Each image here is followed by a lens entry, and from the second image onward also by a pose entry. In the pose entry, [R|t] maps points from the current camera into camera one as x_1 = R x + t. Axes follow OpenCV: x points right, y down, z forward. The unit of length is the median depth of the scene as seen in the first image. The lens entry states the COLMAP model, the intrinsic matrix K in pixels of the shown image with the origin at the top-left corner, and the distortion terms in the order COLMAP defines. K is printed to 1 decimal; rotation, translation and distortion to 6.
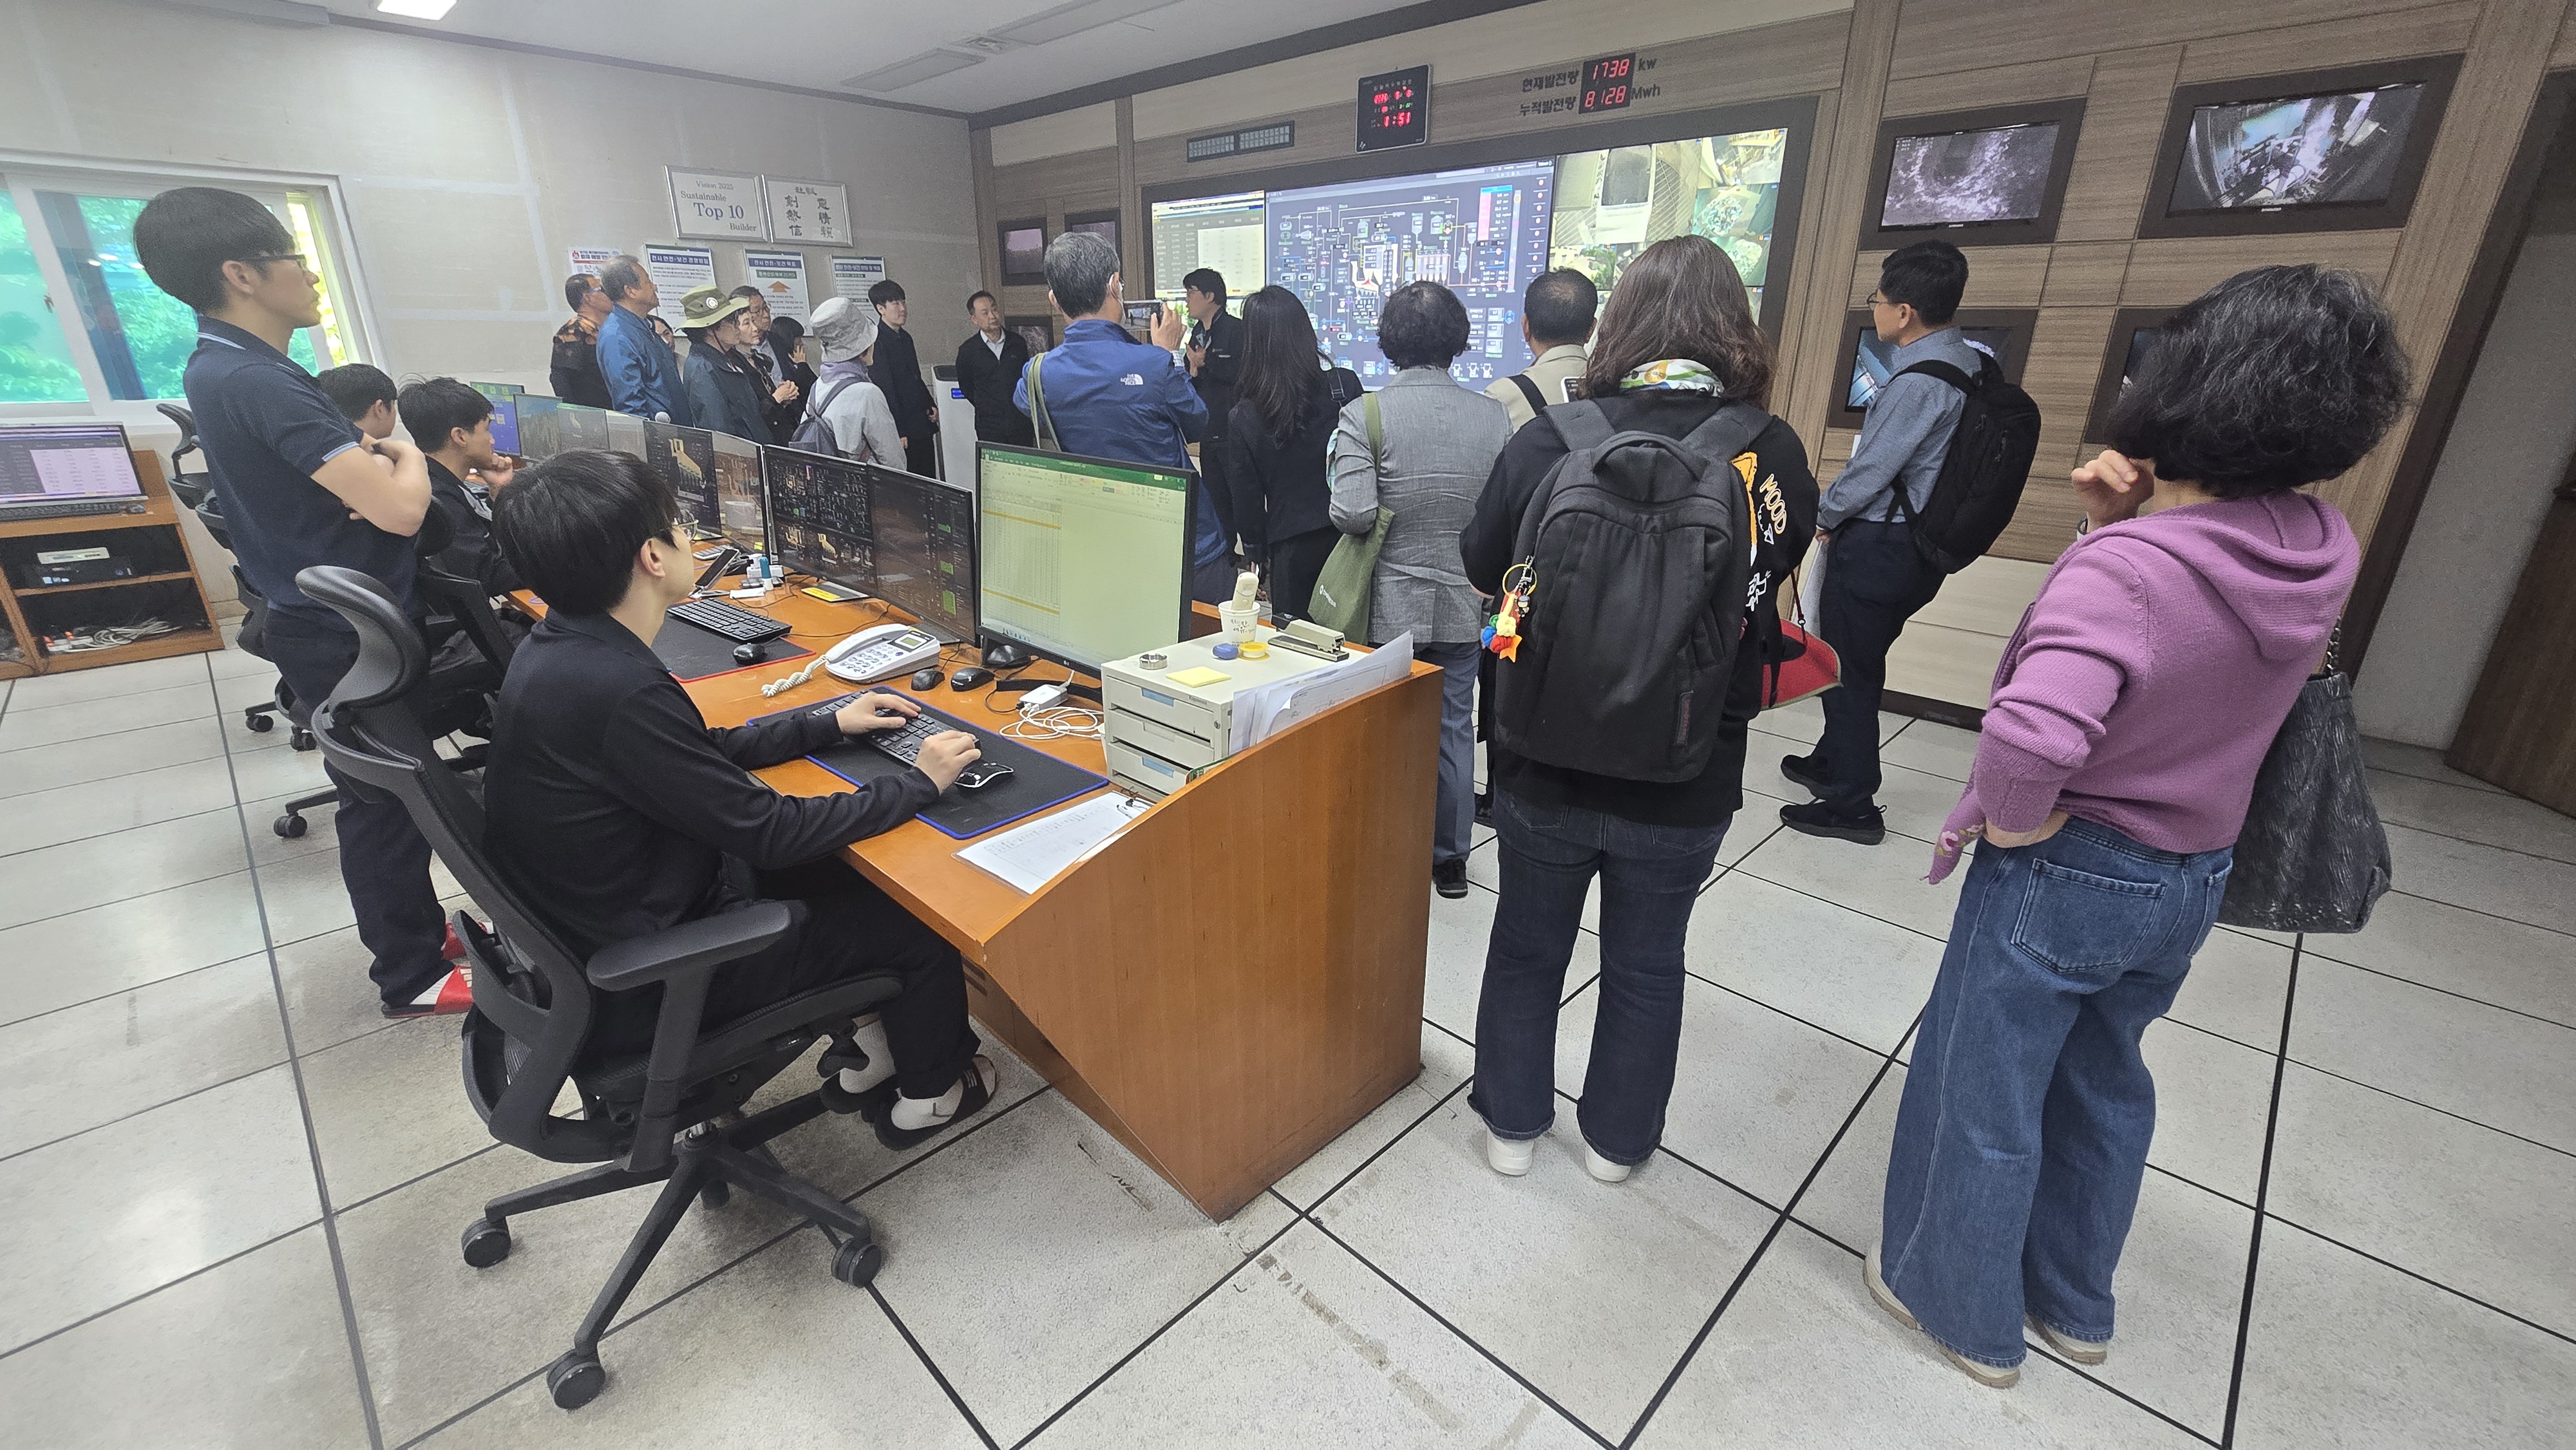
lens RADIAL K [[1057.2, 0, 1284.9], [0, 1057.2, 727.9], [0, 0, 1]] dist [-0.005965, 0.000083]
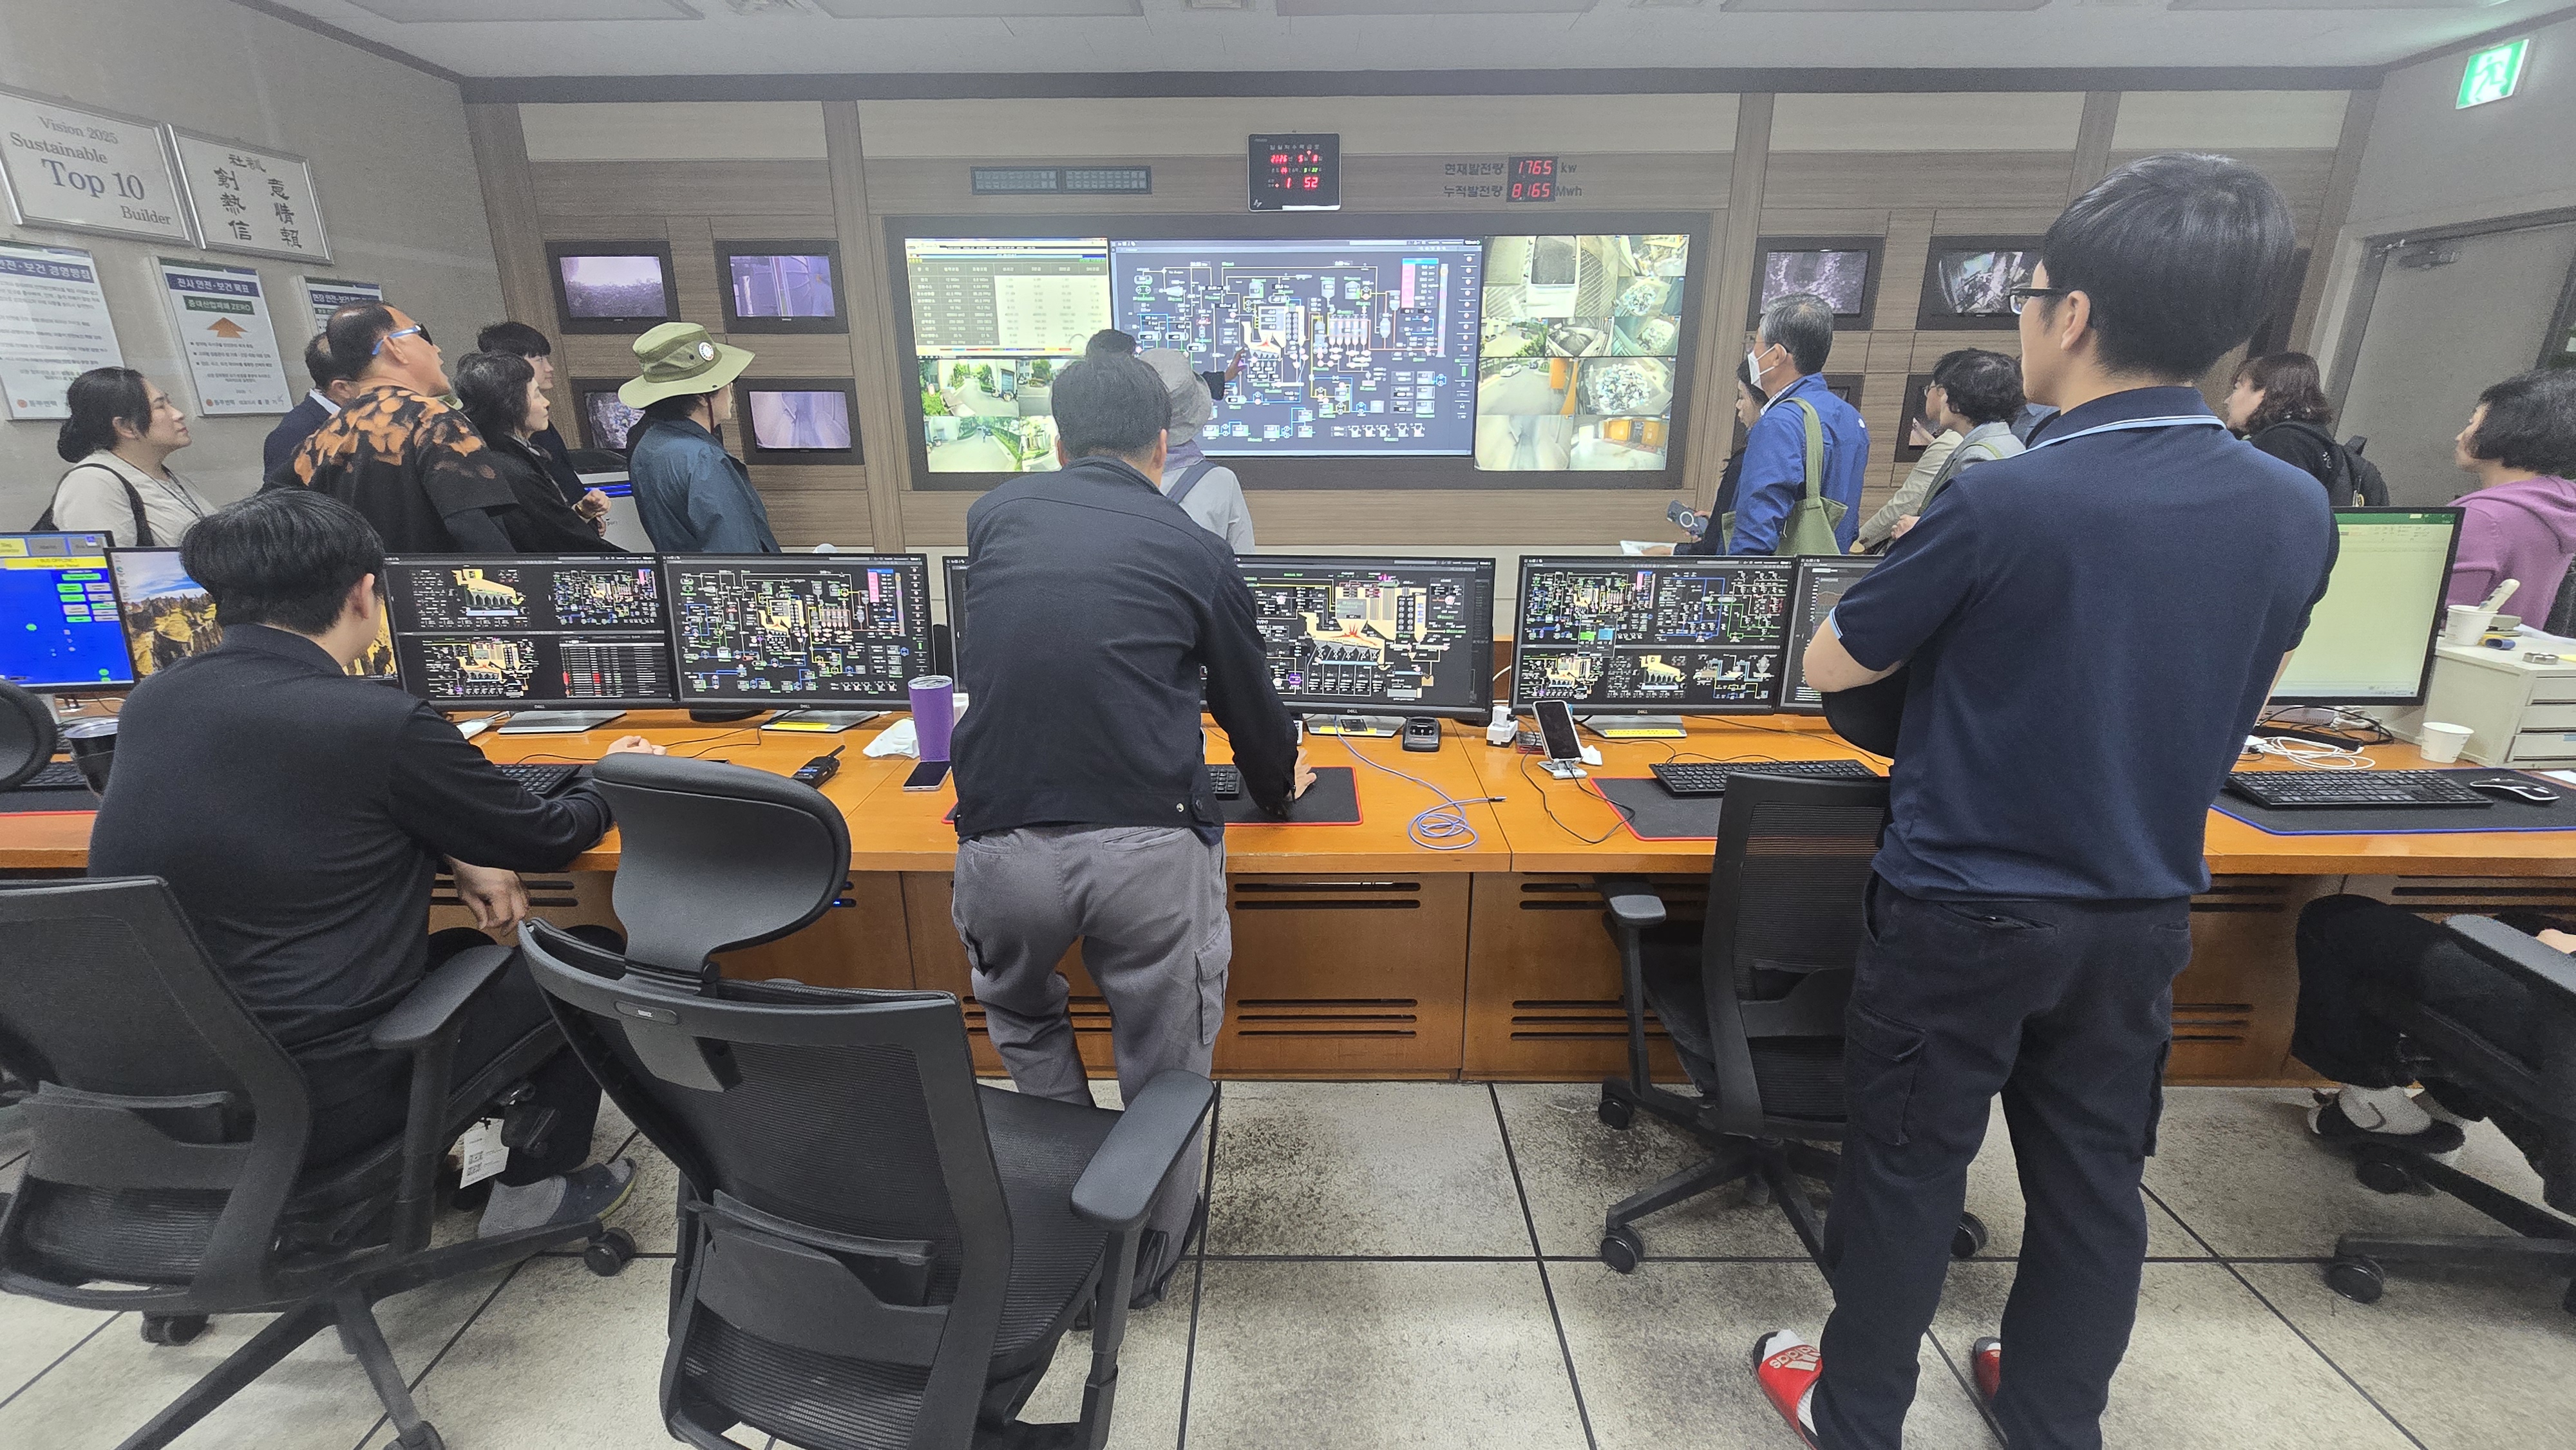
lens RADIAL K [[1057.2, 0, 1280.2], [0, 1057.2, 727.5], [0, 0, 1]] dist [-0.005965, 0.000083]
pose [[0.716653, -0.218265, 0.662396, -0.736782], [0.252775, 0.966479, 0.044984, -0.148102], [-0.650010, 0.135200, 0.747802, 0.380082]]
